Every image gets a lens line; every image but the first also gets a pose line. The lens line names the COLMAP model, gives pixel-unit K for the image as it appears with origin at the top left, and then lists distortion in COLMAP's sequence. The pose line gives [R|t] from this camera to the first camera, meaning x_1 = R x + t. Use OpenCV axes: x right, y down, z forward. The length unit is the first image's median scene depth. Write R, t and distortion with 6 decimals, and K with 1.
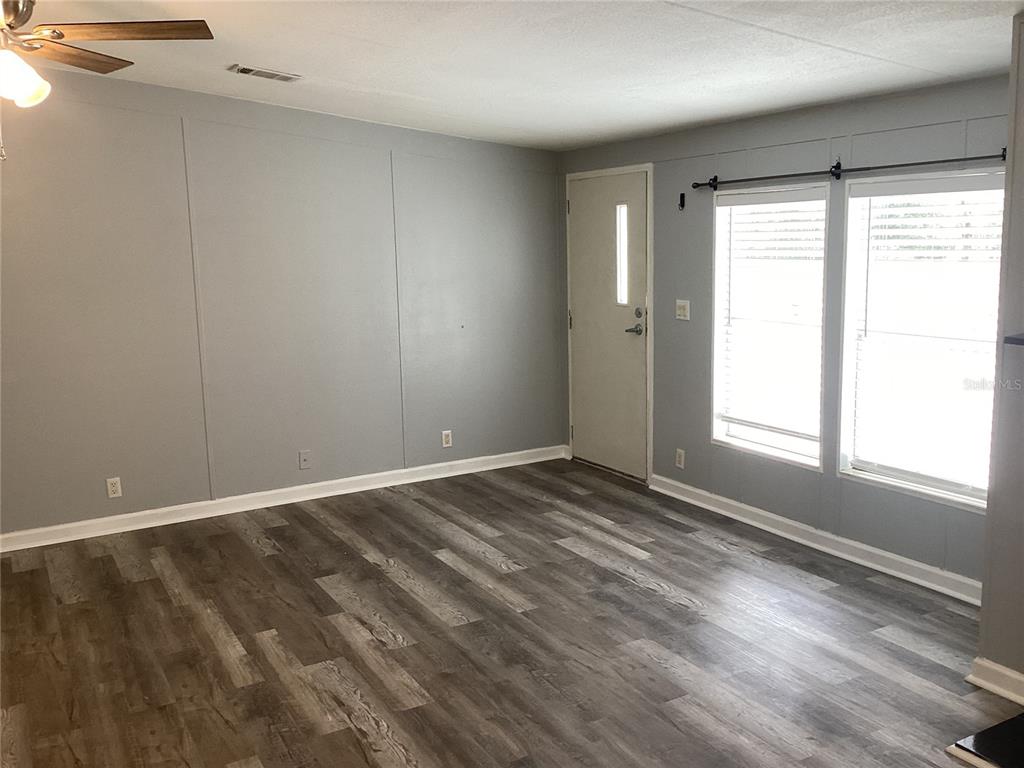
lens RADIAL K [[921.3, 0, 514.6], [0, 921.3, 384.4], [0, 0, 1]] dist [0.128685, -0.256569]
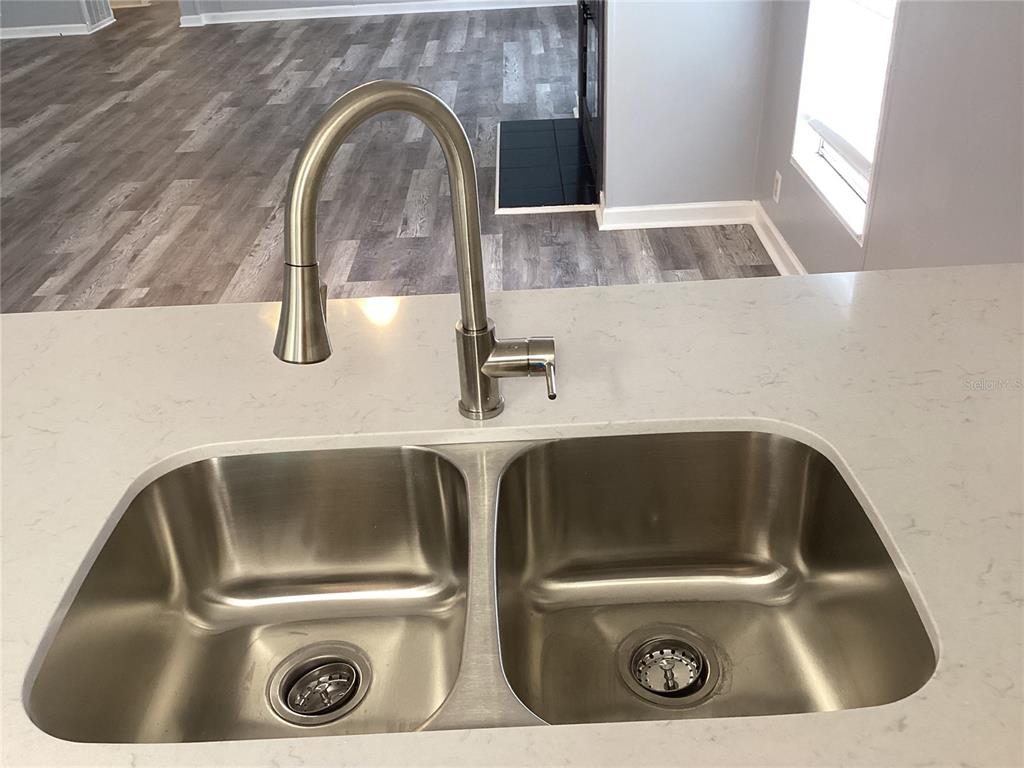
lens RADIAL K [[926.8, 0, 512.0], [0, 926.8, 388.4], [0, 0, 1]] dist [0.098730, -0.177624]
pose [[0.871536, 0.243346, -0.425686, 0.803569], [-0.054770, 0.911039, 0.408667, 0.056081], [0.487264, -0.332853, 0.807331, -0.393550]]
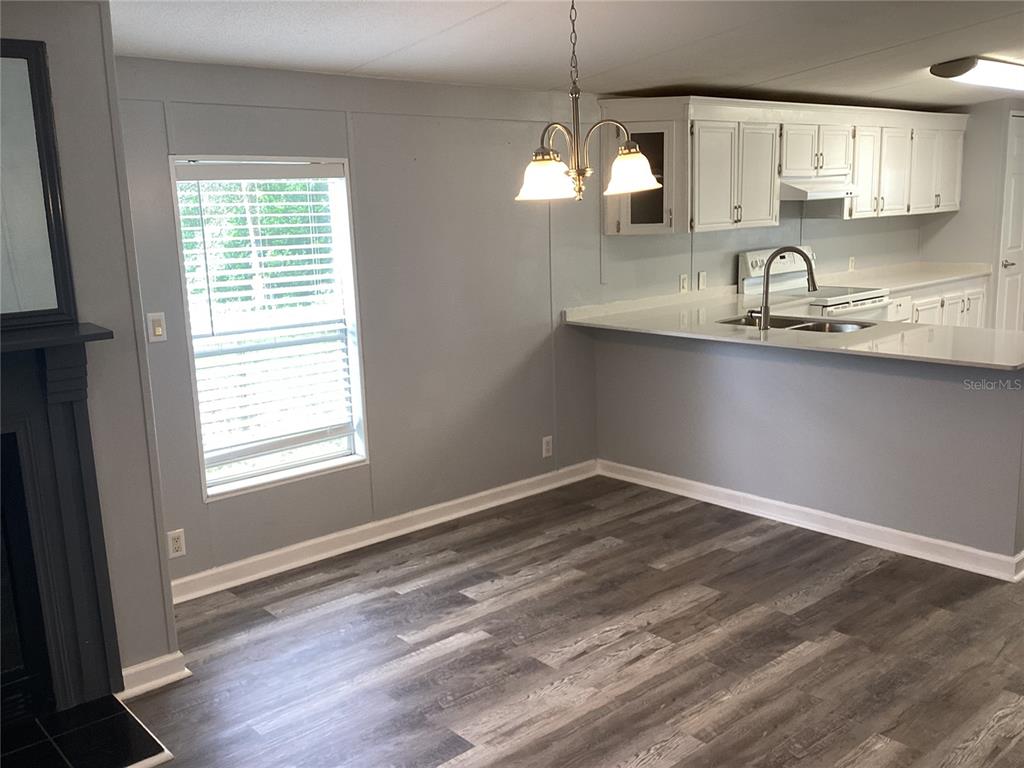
lens RADIAL K [[921.3, 0, 514.6], [0, 921.3, 384.4], [0, 0, 1]] dist [0.128685, -0.256569]
pose [[-0.199063, -0.159092, 0.966987, -0.132411], [0.188590, 0.962072, 0.197106, -0.023583], [-0.961669, 0.221601, -0.161510, 0.170913]]
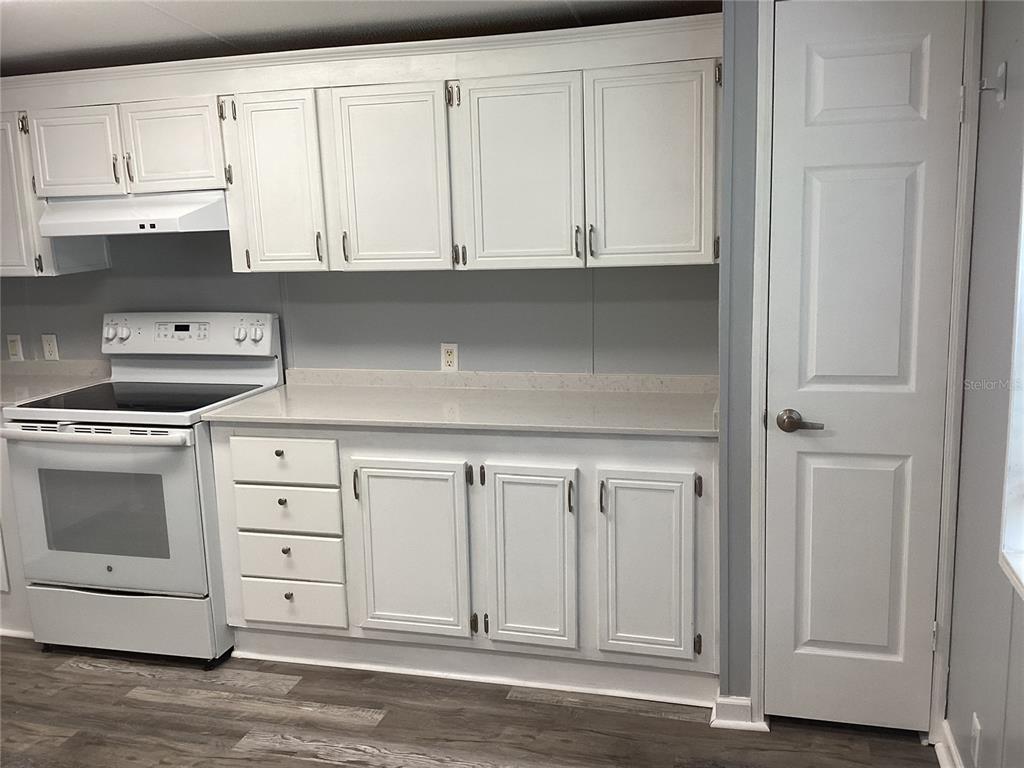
lens RADIAL K [[921.3, 0, 514.6], [0, 921.3, 384.4], [0, 0, 1]] dist [0.128685, -0.256569]
pose [[0.710287, -0.126022, 0.692540, 0.698200], [0.122739, 0.990945, 0.054438, 0.162088], [-0.693129, 0.046335, 0.719323, -1.122797]]
